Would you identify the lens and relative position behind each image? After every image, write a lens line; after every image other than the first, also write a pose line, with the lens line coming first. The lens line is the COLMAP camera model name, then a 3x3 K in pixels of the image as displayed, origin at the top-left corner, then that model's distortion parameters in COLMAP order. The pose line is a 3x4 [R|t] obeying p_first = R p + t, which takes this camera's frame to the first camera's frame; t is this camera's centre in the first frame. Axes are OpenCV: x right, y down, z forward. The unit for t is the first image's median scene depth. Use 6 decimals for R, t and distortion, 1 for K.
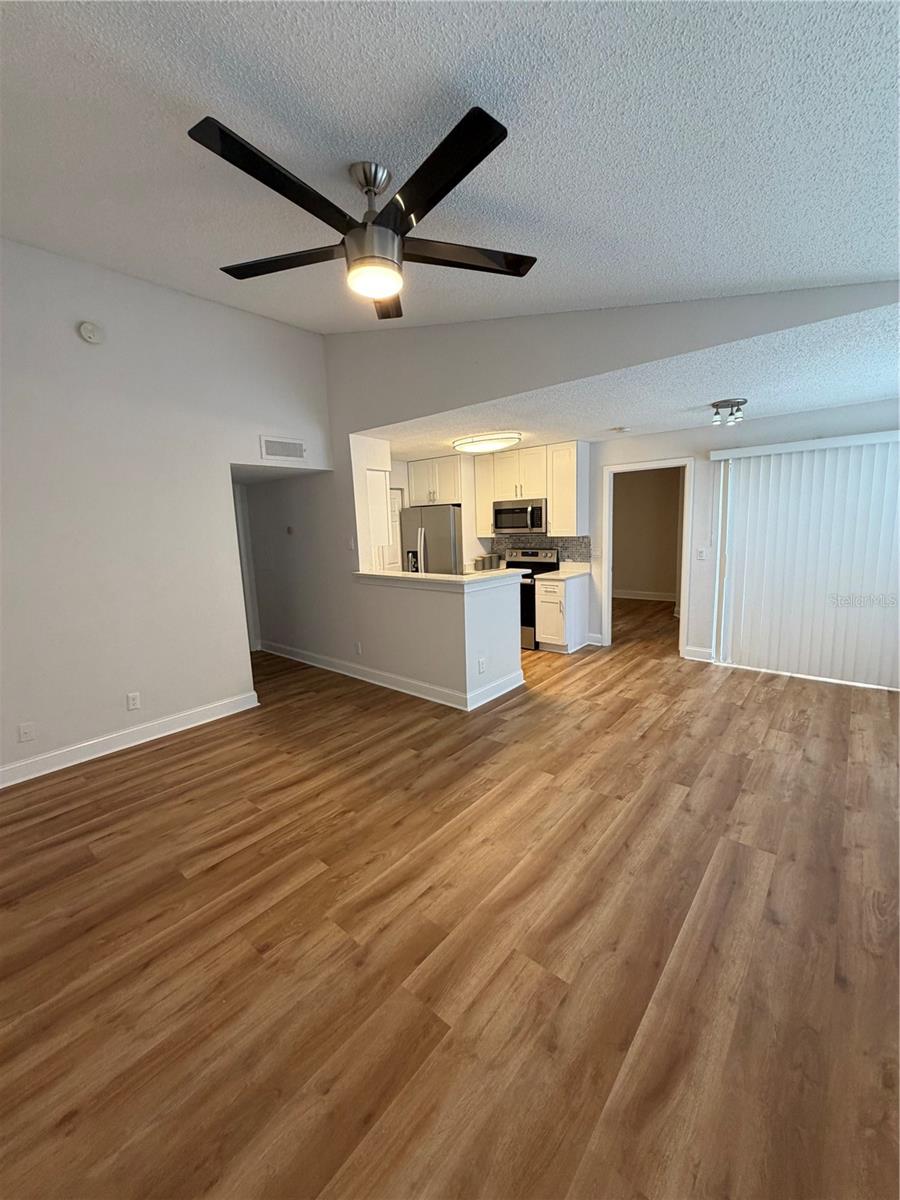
lens RADIAL K [[477.4, 0, 448.7], [0, 477.4, 598.4], [0, 0, 1]] dist [0.000142, -0.000124]
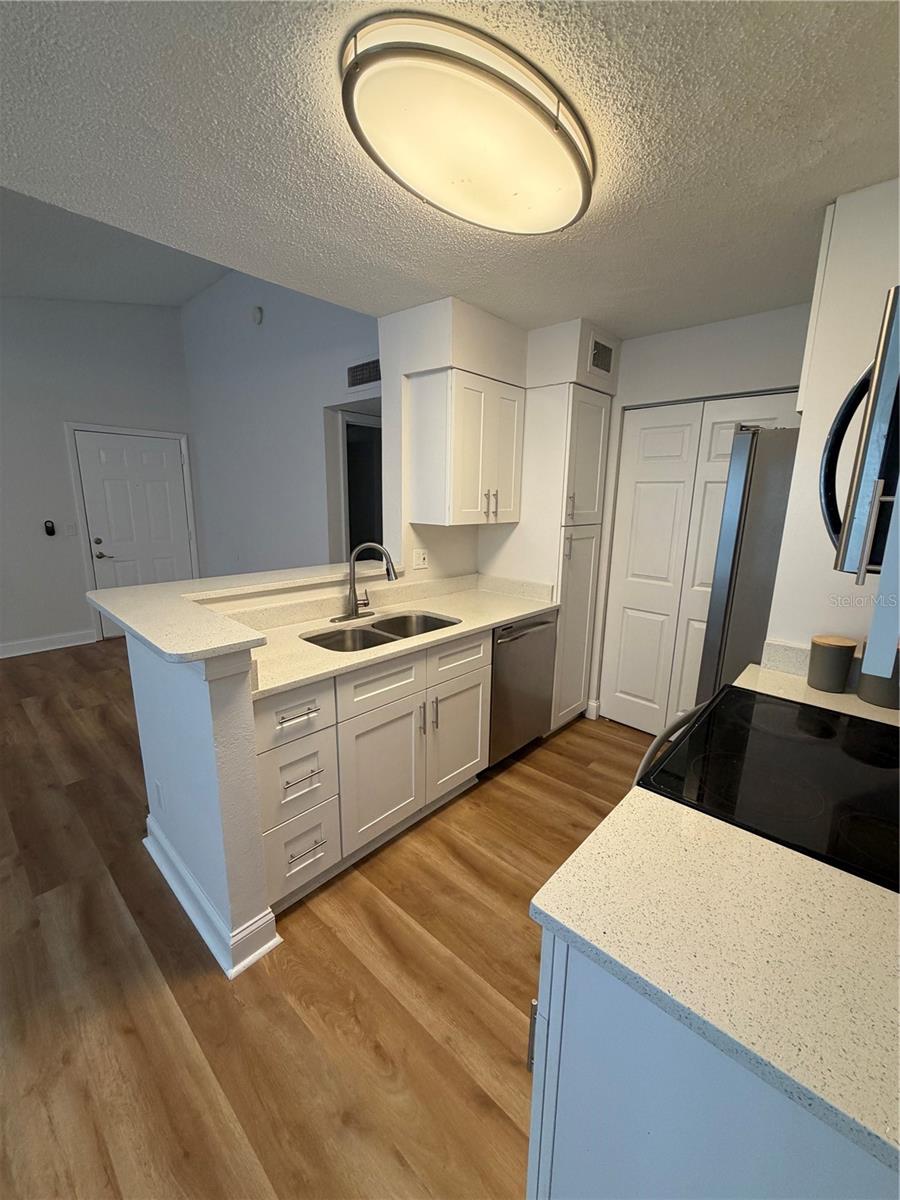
lens RADIAL K [[477.4, 0, 448.1], [0, 477.4, 598.0], [0, 0, 1]] dist [0.000142, -0.000124]
pose [[-0.032127, 0.245485, -0.968868, 0.448525], [-0.174520, 0.953099, 0.247277, -0.195913], [0.984129, 0.177031, 0.012221, 1.210406]]
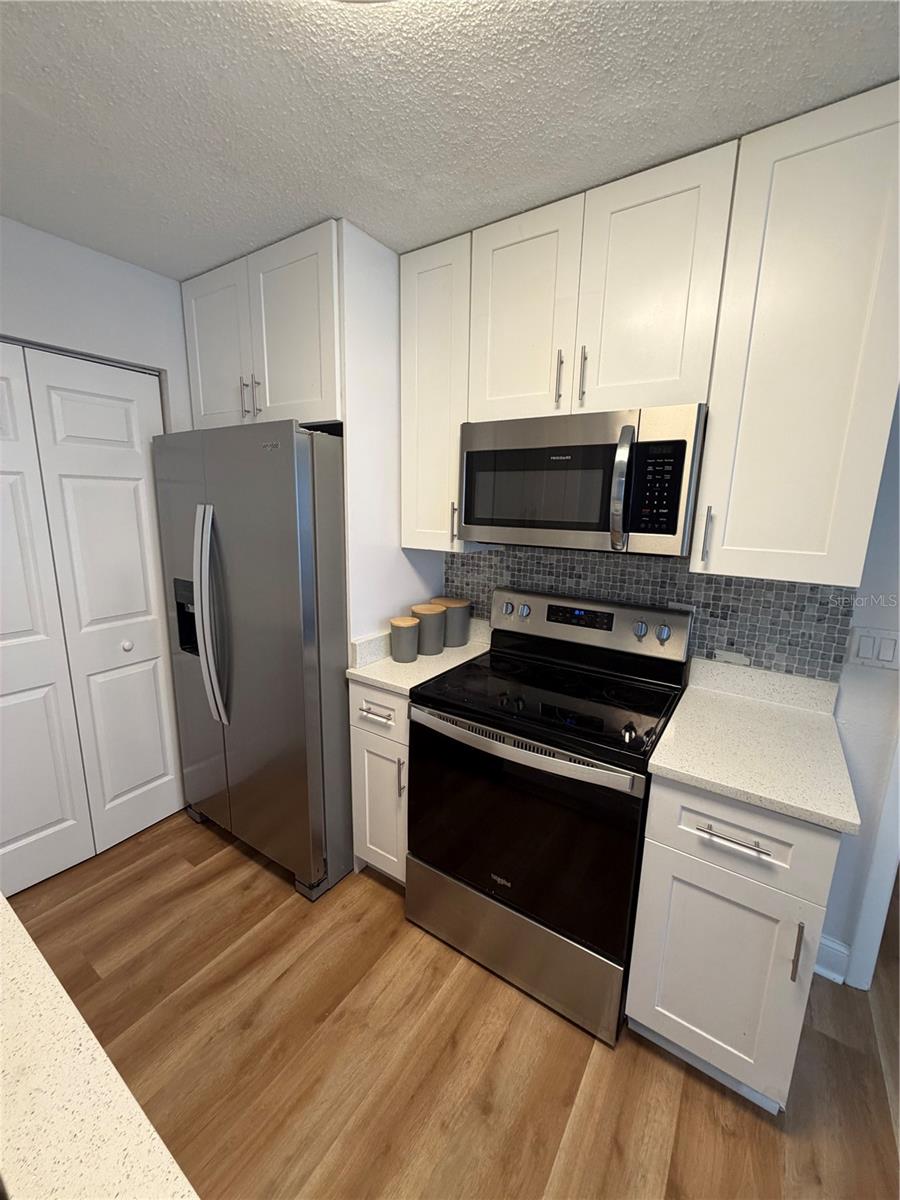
lens RADIAL K [[477.4, 0, 450.6], [0, 477.4, 597.5], [0, 0, 1]] dist [0.000142, -0.000124]
pose [[0.992200, 0.031808, 0.120529, 0.083881], [-0.036427, 0.998676, 0.036319, -0.165652], [-0.119214, -0.040426, 0.992045, 1.061820]]
